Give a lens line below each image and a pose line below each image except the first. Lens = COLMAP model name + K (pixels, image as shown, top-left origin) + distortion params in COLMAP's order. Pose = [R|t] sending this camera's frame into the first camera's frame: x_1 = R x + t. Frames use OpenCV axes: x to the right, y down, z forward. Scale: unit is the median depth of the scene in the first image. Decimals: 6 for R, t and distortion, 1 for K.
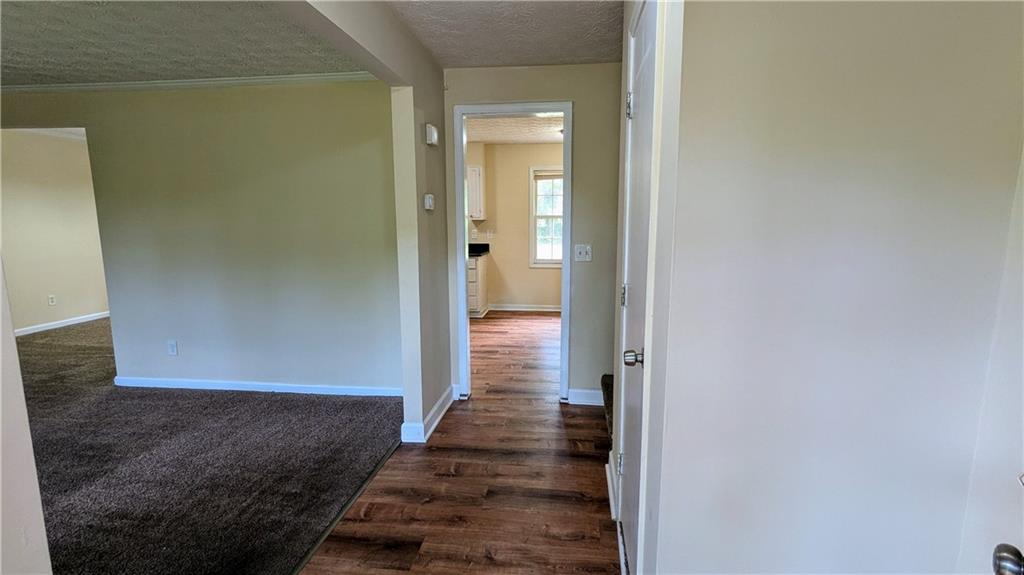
lens RADIAL K [[482.5, 0, 521.0], [0, 482.5, 287.2], [0, 0, 1]] dist [0.000515, -0.002542]
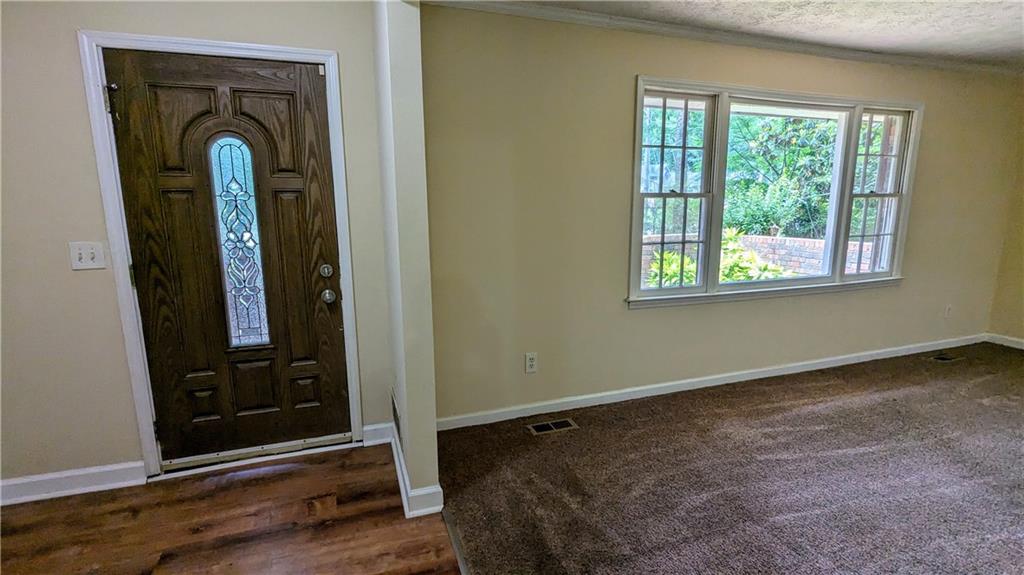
lens RADIAL K [[482.5, 0, 527.6], [0, 482.5, 293.3], [0, 0, 1]] dist [0.000515, -0.002542]
pose [[-0.894097, 0.087042, -0.439333, -0.132327], [-0.058124, 0.950087, 0.306524, -0.108076], [0.444085, 0.299598, -0.844411, 0.784198]]
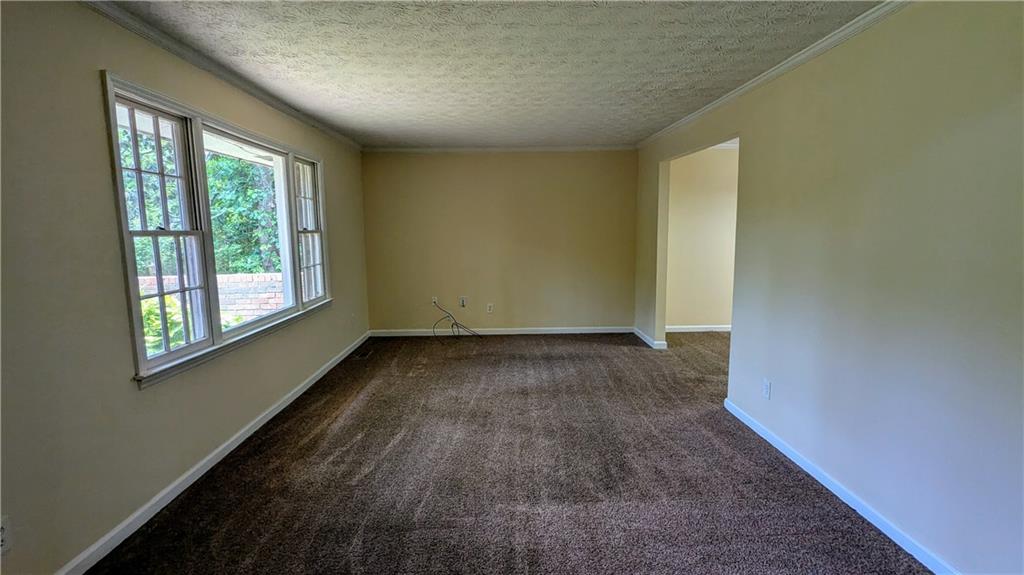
lens RADIAL K [[482.5, 0, 507.4], [0, 482.5, 291.4], [0, 0, 1]] dist [0.000515, -0.002542]
pose [[0.135453, 0.125083, -0.982857, -0.000105], [-0.126802, 0.986030, 0.108011, -0.077729], [0.982636, 0.109997, 0.149421, 0.483038]]
